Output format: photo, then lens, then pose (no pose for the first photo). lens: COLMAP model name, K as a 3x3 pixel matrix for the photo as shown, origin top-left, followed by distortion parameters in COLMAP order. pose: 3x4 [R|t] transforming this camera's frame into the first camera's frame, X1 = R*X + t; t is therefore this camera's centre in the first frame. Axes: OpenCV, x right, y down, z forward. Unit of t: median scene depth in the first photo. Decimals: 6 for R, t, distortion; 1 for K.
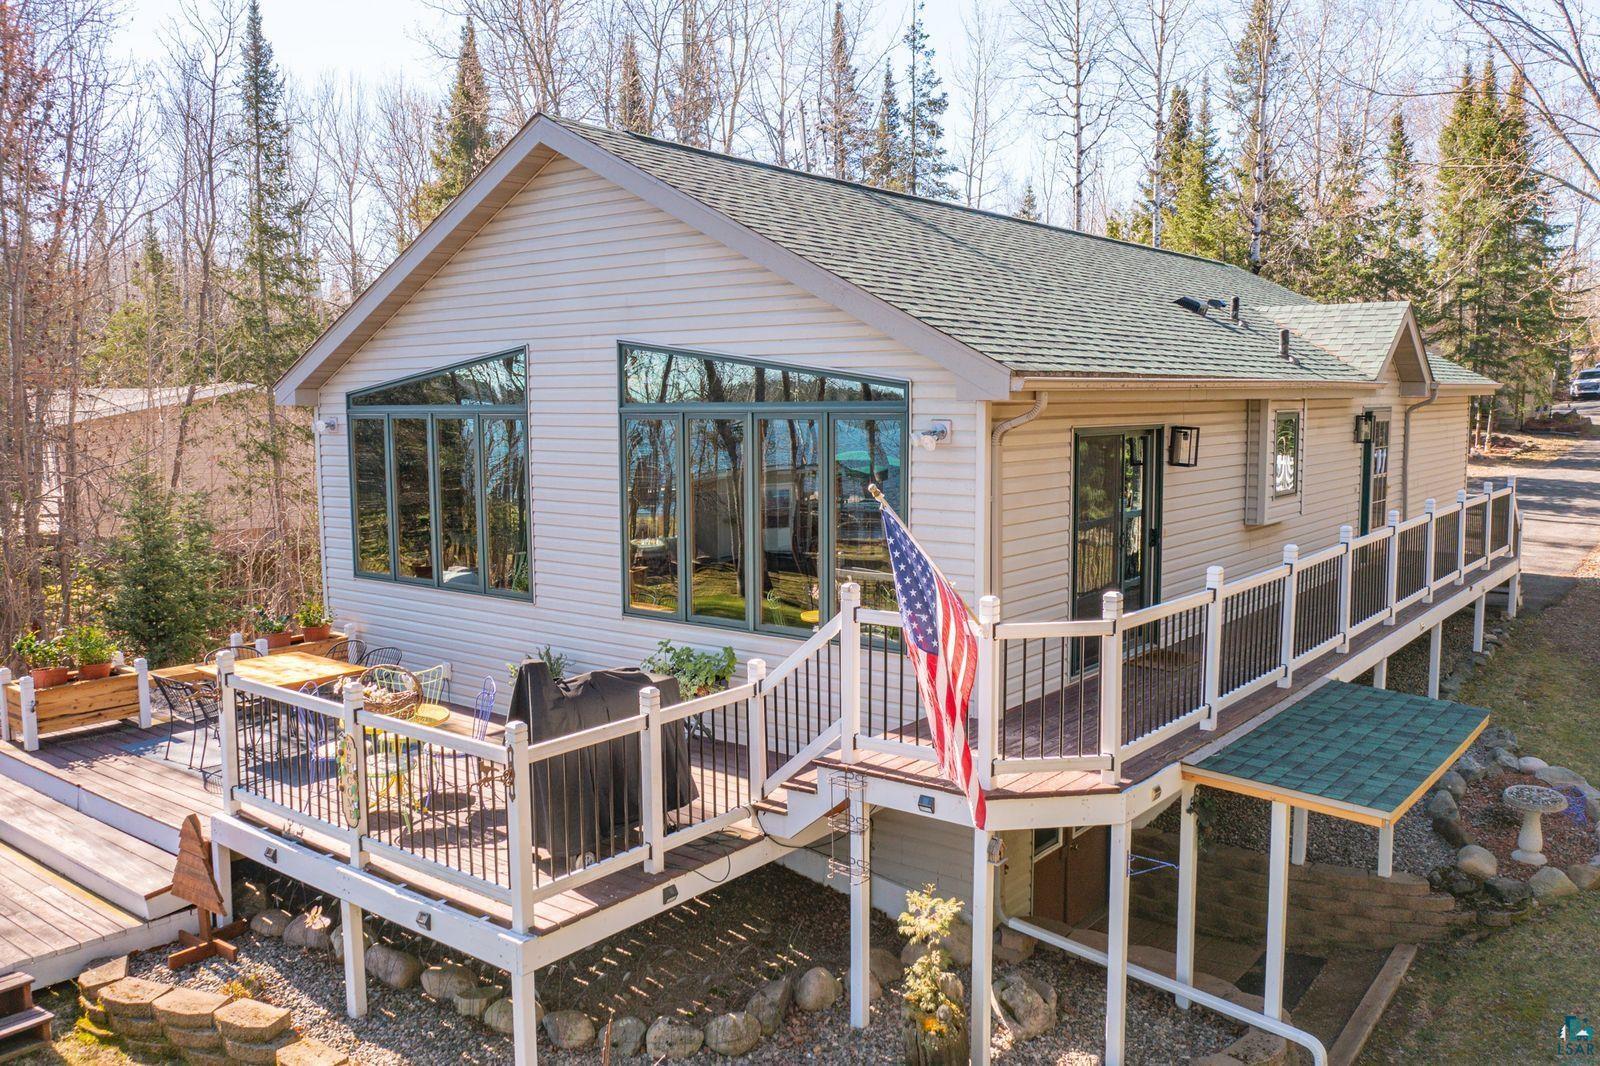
lens RADIAL K [[1275.1, 0, 800.0], [0, 1275.1, 533.0], [0, 0, 1]] dist [-0.031335, 0.011330]
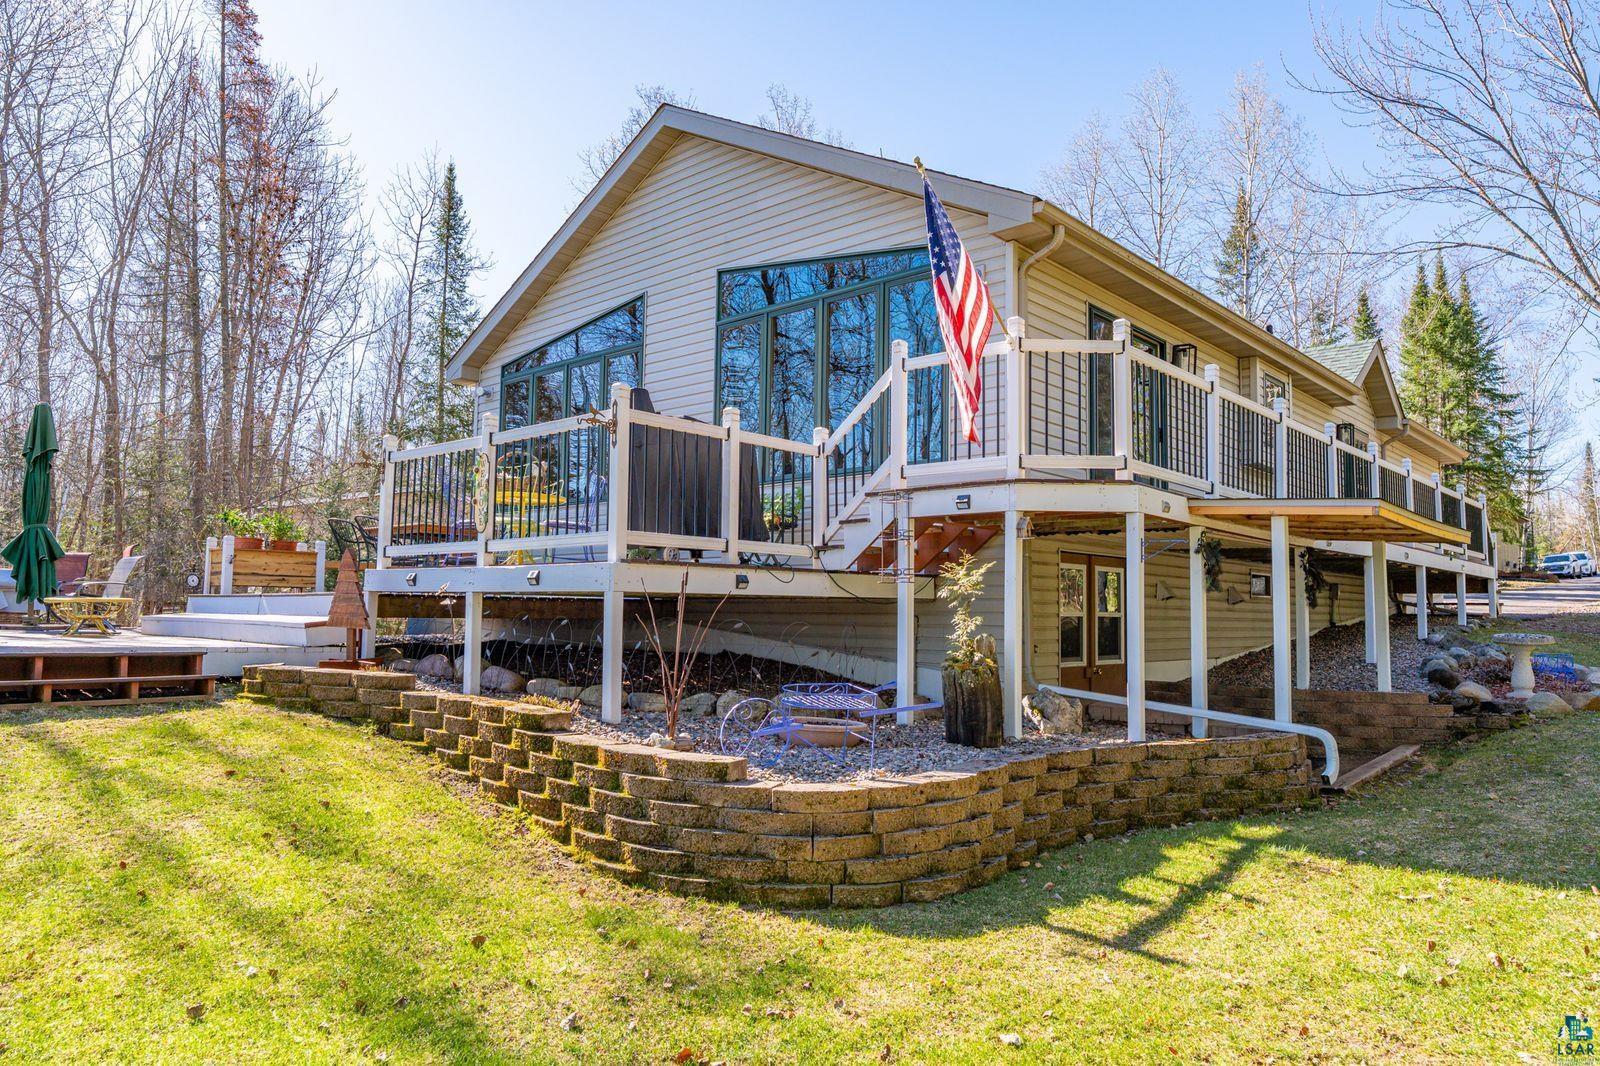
lens RADIAL K [[1054.8, 0, 786.4], [0, 1054.8, 536.3], [0, 0, 1]] dist [-0.001237, -0.001180]
pose [[0.997035, 0.014722, -0.075530, 0.008429], [-0.027689, 0.984422, -0.173626, 0.320067], [0.071797, 0.175202, 0.981911, 0.034074]]
